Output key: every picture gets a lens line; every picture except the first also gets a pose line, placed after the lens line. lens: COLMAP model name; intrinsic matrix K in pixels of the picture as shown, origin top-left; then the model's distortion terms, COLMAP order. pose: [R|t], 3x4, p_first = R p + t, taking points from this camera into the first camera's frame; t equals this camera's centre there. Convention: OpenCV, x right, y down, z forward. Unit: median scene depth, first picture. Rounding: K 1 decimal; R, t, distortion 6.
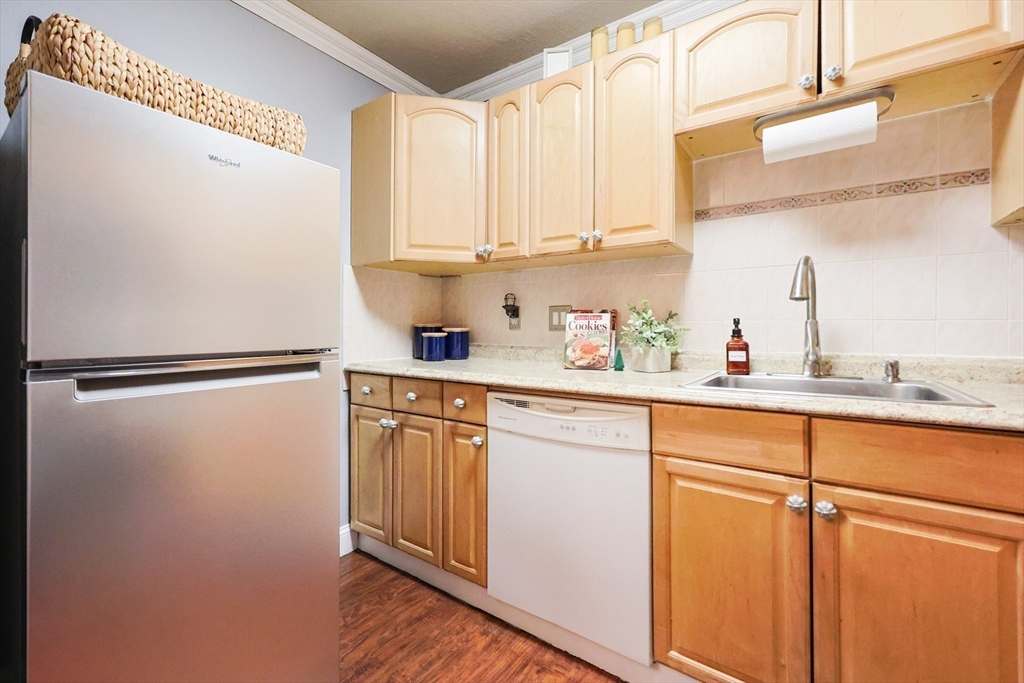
lens RADIAL K [[437.9, 0, 514.5], [0, 437.9, 326.6], [0, 0, 1]] dist [0.006473, 0.000178]
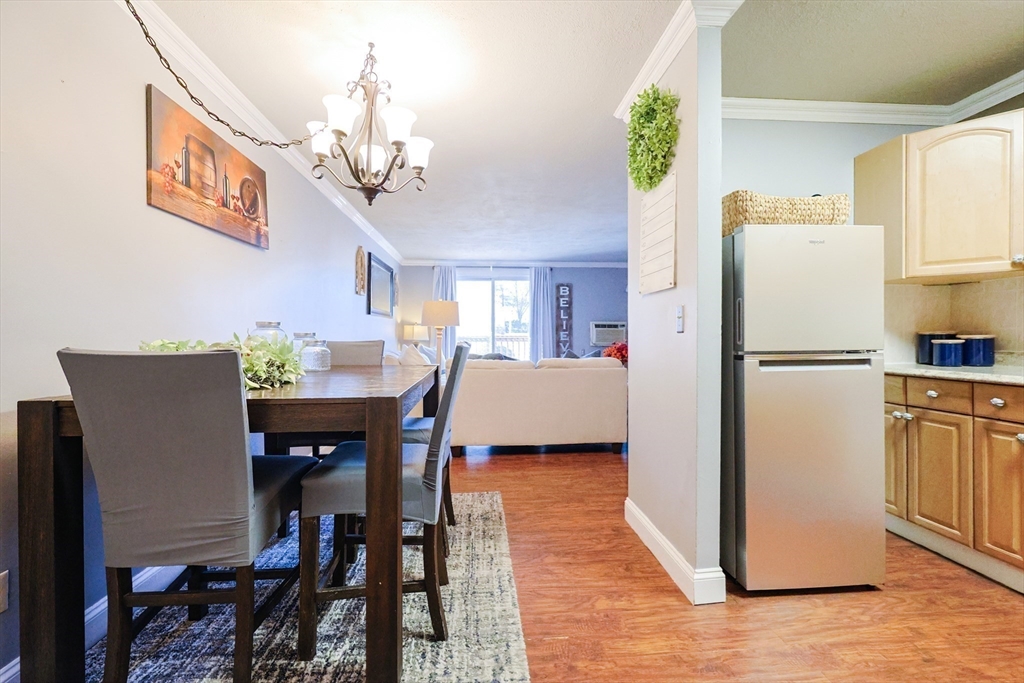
lens RADIAL K [[437.4, 0, 510.8], [0, 437.4, 338.5], [0, 0, 1]] dist [-0.001938, 0.000584]
pose [[0.635933, -0.004185, -0.771733, -0.056604], [0.009689, 0.999950, 0.002561, -0.002696], [0.771684, -0.009106, 0.635941, -0.681816]]
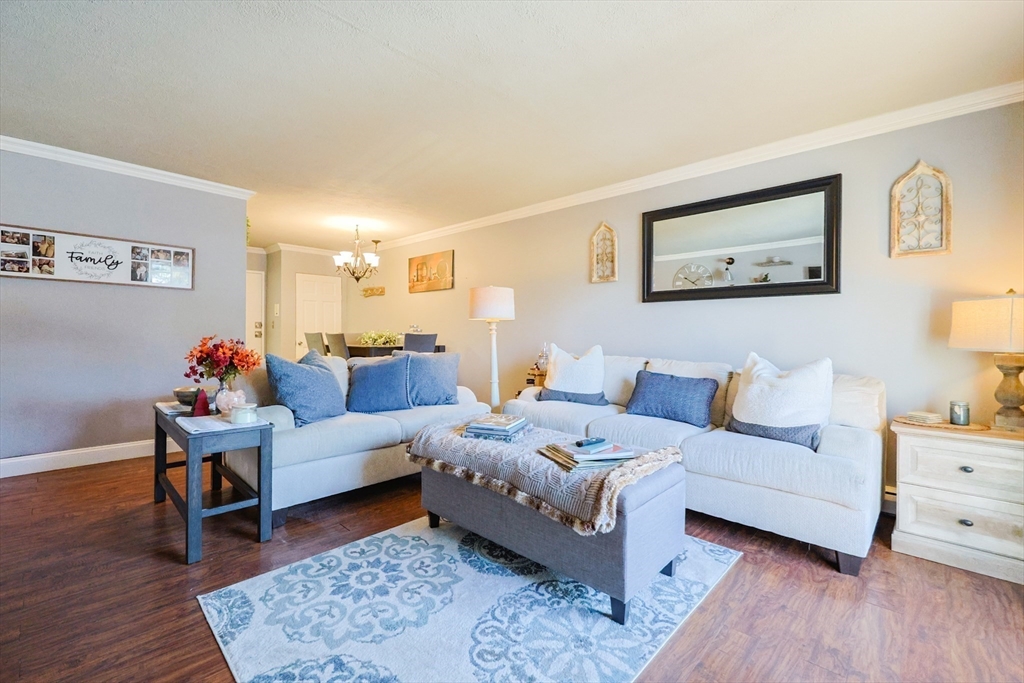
lens RADIAL K [[437.9, 0, 514.5], [0, 437.9, 326.6], [0, 0, 1]] dist [0.006473, 0.000178]
pose [[-0.990243, -0.011971, 0.138837, -3.020778], [-0.014098, 0.999798, -0.014342, -0.011181], [-0.138637, -0.016159, -0.990211, 3.094215]]
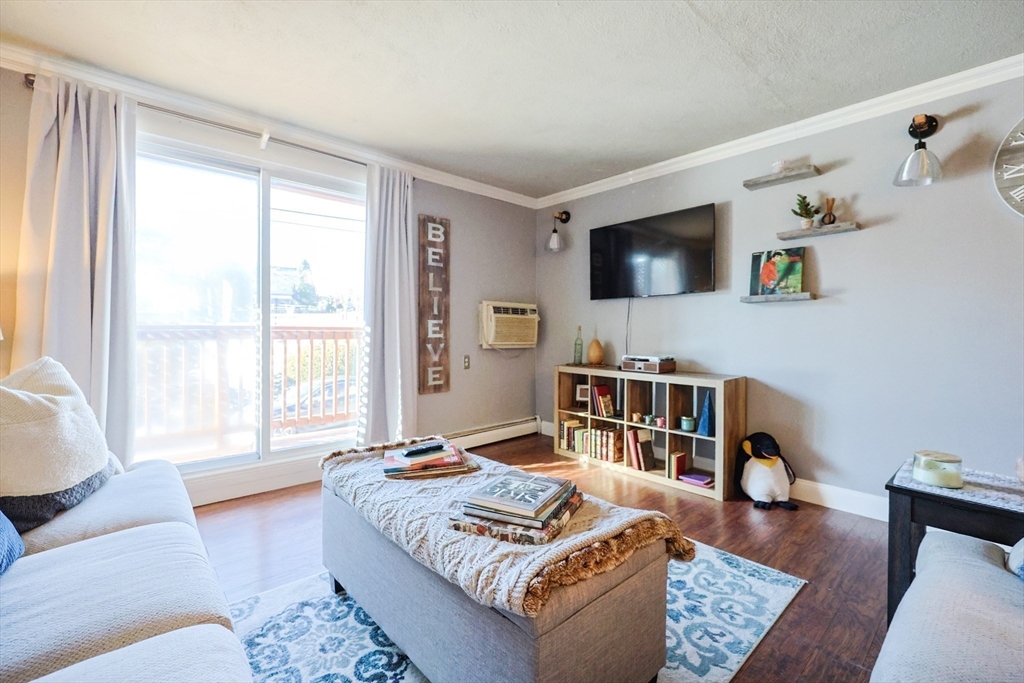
lens RADIAL K [[437.4, 0, 510.8], [0, 437.4, 338.5], [0, 0, 1]] dist [-0.001938, 0.000584]
pose [[0.974445, 0.003680, -0.224596, -2.588851], [0.001242, 0.999762, 0.021769, -0.010939], [0.224623, -0.021491, 0.974209, 0.754393]]
